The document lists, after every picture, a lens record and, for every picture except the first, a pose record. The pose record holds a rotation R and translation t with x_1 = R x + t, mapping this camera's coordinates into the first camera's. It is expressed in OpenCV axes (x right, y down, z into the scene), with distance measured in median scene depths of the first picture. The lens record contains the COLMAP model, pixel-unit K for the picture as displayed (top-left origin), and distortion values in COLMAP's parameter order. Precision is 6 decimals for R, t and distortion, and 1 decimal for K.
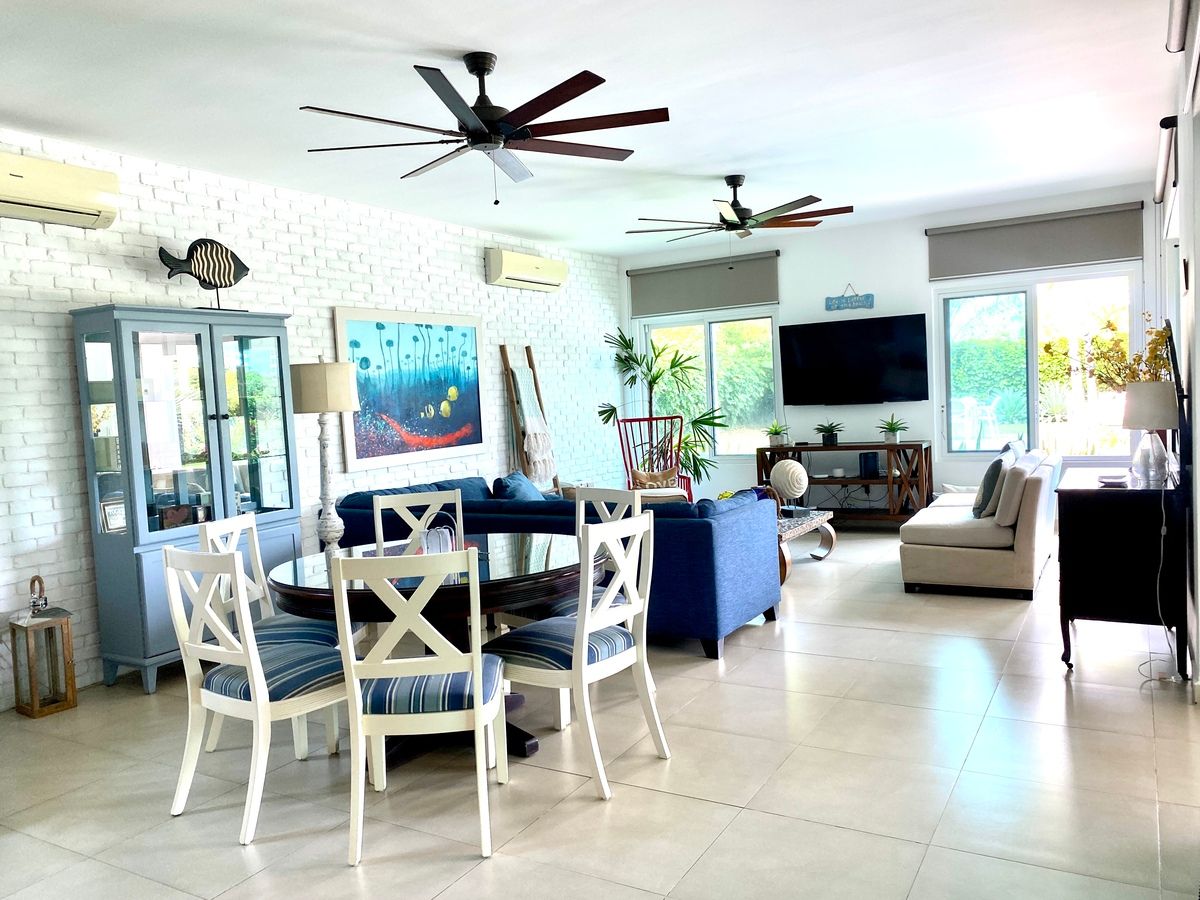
lens RADIAL K [[913.1, 0, 591.8], [0, 913.1, 450.8], [0, 0, 1]] dist [0.010380, 0.003301]
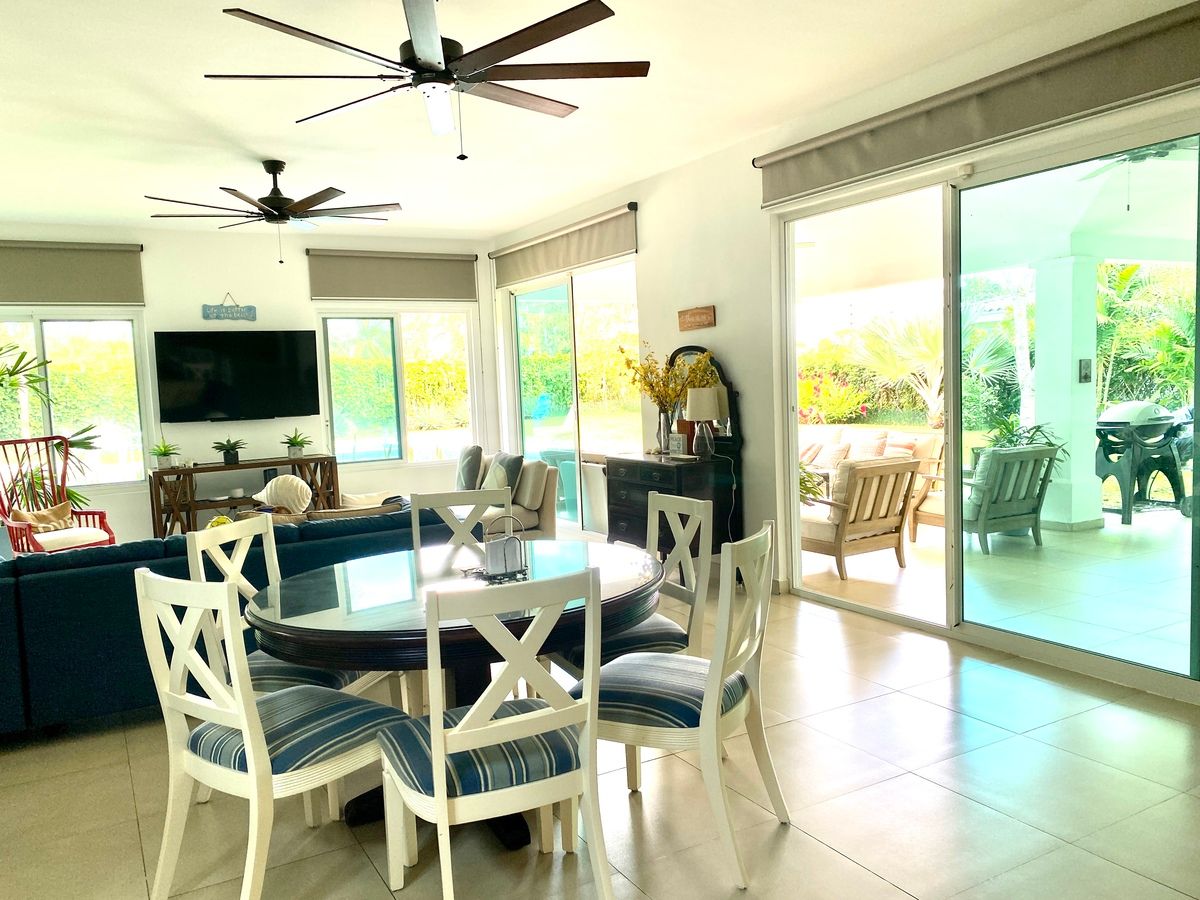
lens RADIAL K [[913.1, 0, 593.9], [0, 913.1, 451.2], [0, 0, 1]] dist [0.010380, 0.003301]
pose [[0.491791, -0.036028, 0.869968, -0.374844], [0.070265, 0.997527, 0.001590, 0.005620], [-0.867874, 0.060346, 0.493106, 0.226396]]
